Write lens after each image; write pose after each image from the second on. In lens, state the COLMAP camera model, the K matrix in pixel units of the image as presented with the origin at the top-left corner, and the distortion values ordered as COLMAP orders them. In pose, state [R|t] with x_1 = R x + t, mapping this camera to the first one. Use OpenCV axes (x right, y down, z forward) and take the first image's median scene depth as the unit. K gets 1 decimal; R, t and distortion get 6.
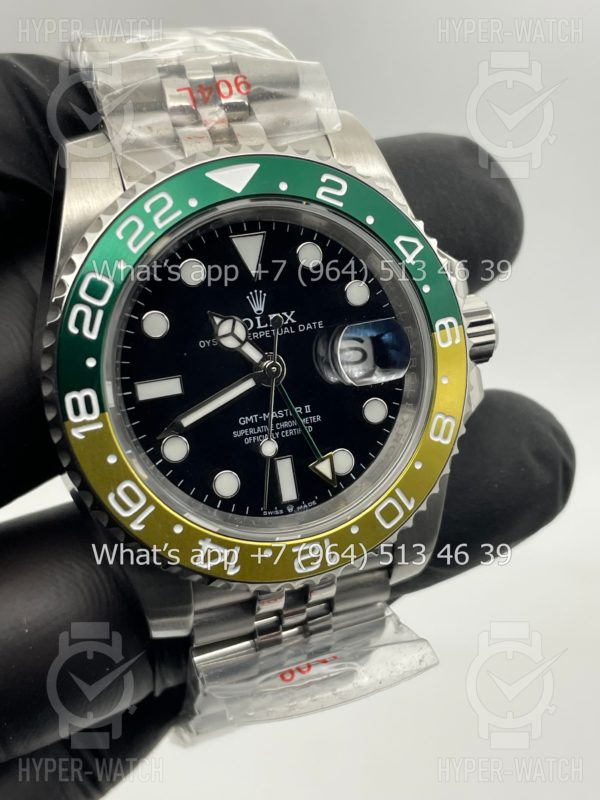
lens RADIAL K [[1191.8, 0, 300.0], [0, 1191.8, 400.0], [0, 0, 1]] dist [0.013690, 0.033746]
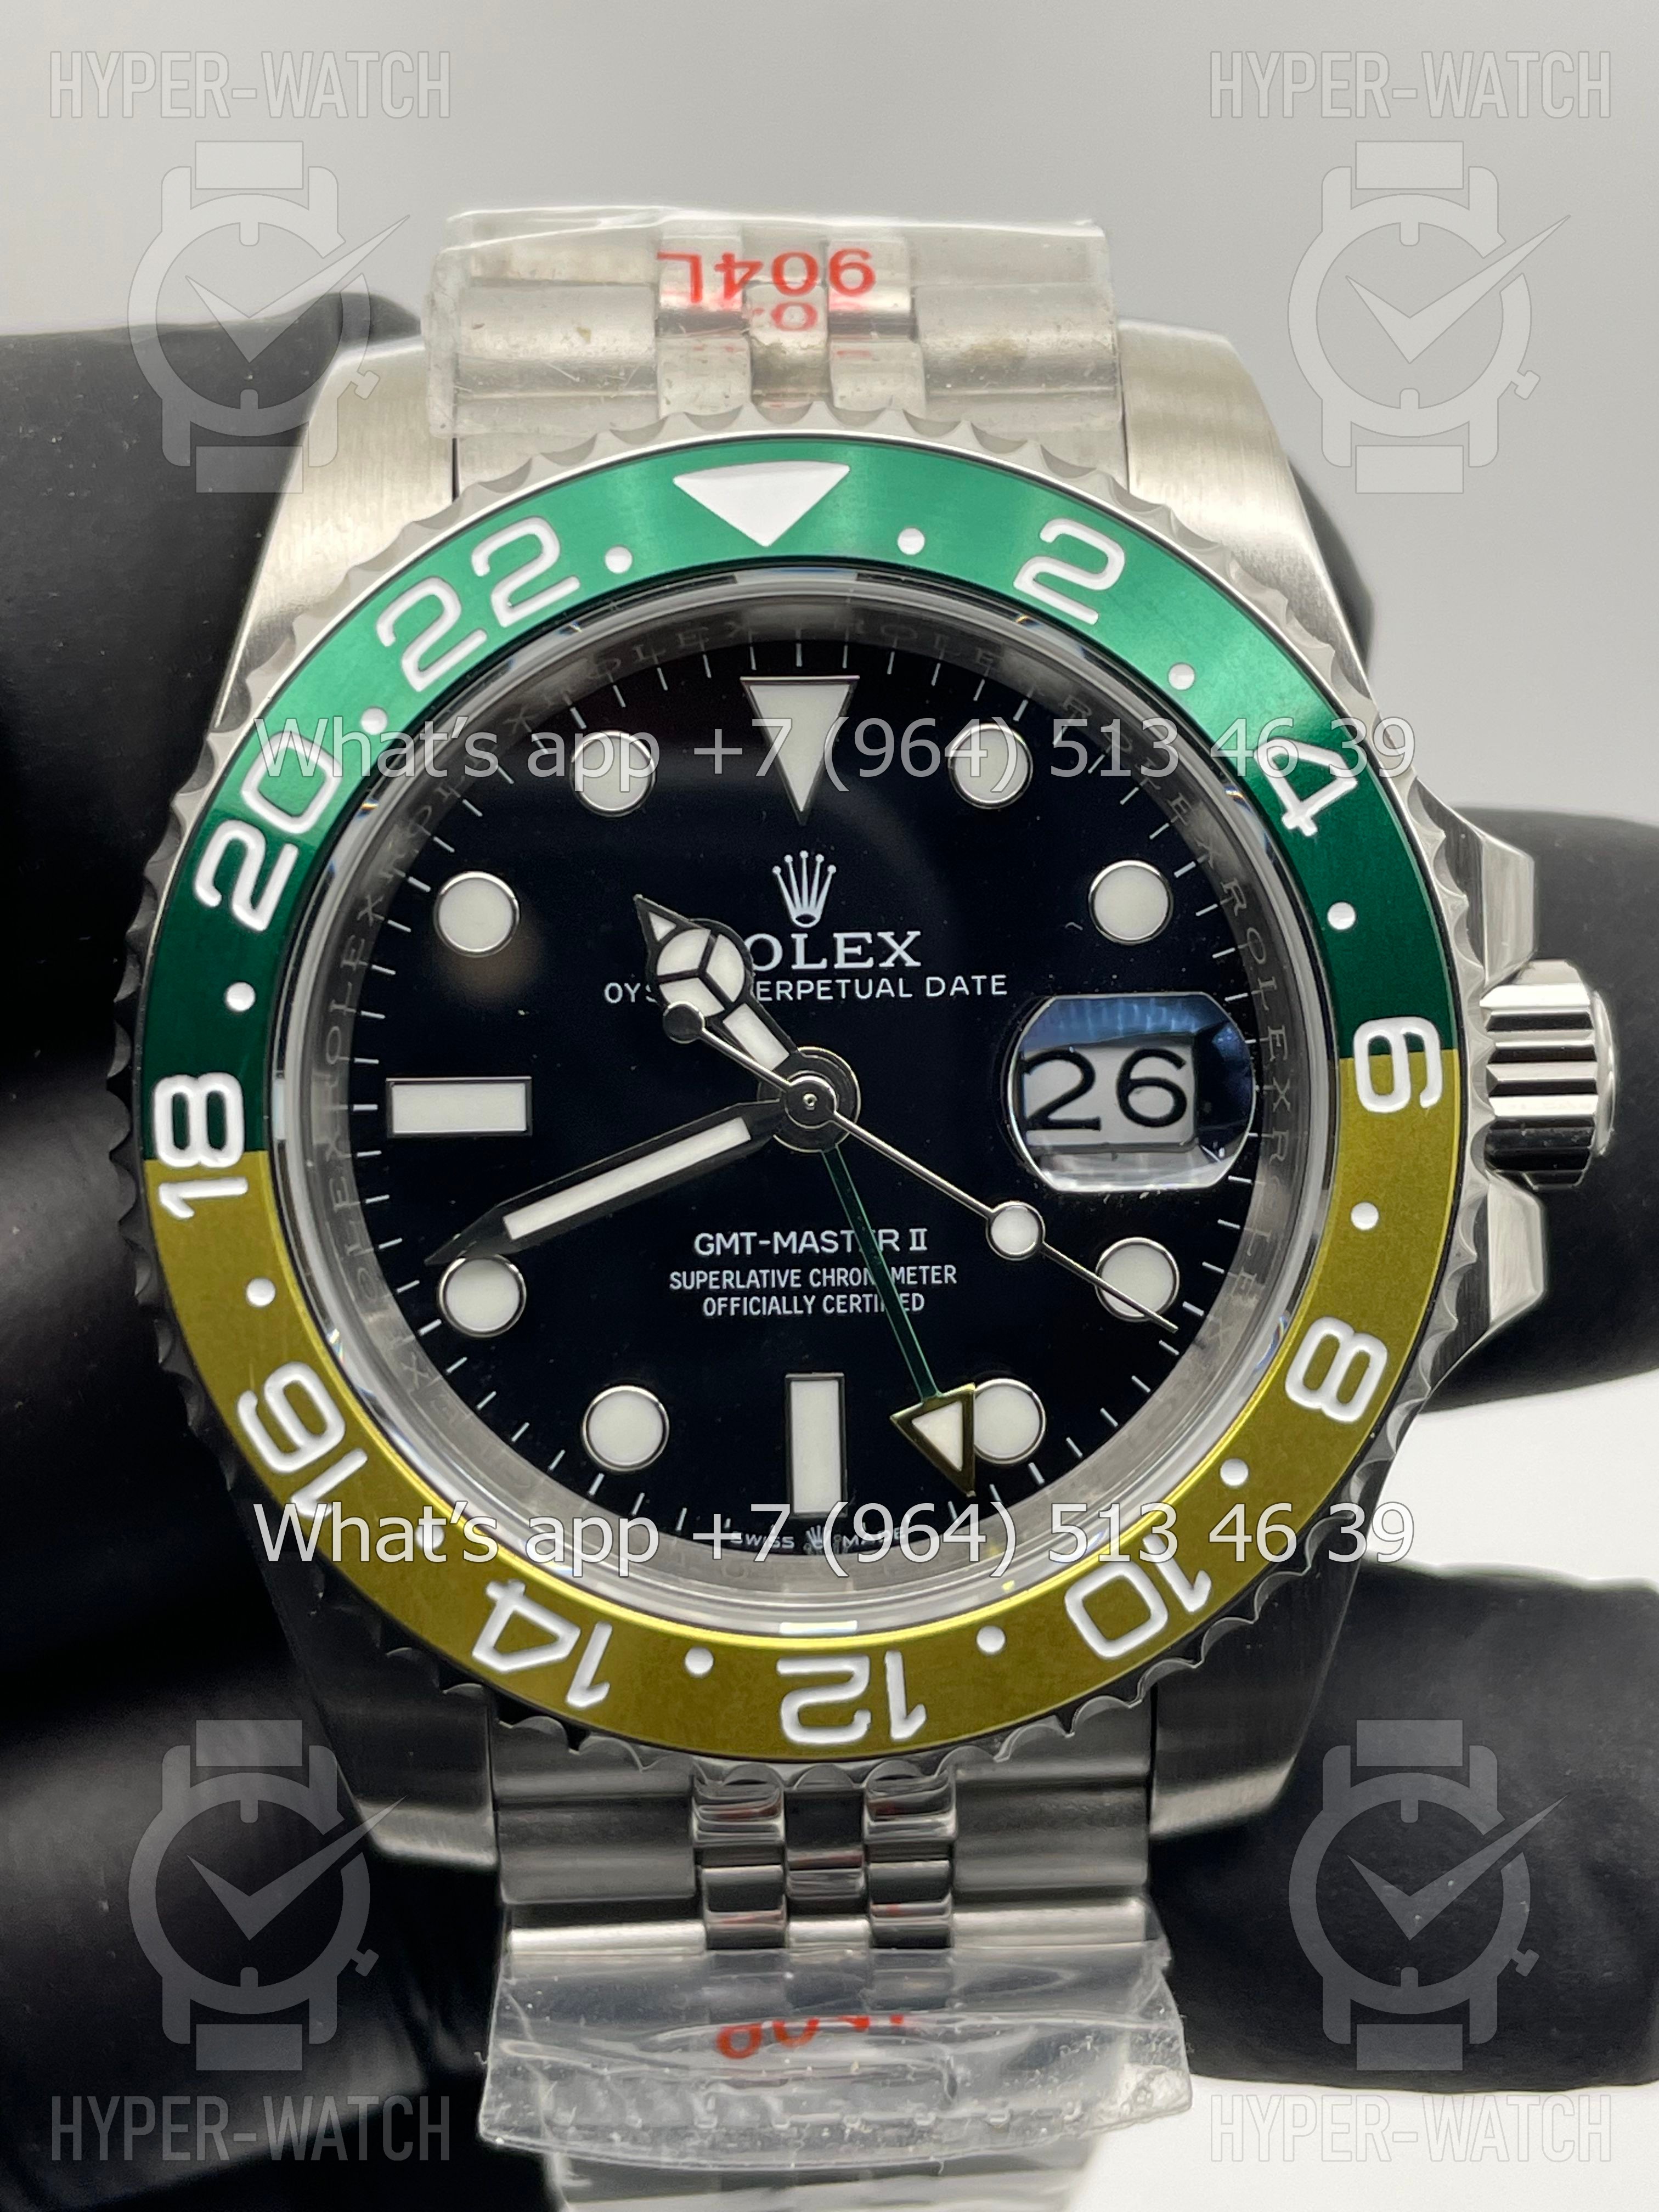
lens RADIAL K [[3279.8, 0, 868.0], [0, 3279.8, 1076.7], [0, 0, 1]] dist [0.018536, -0.008051]
pose [[0.954428, 0.142270, -0.262346, 0.223997], [-0.151563, 0.988327, -0.015427, -0.020644], [0.257089, 0.054486, 0.964850, 0.147387]]
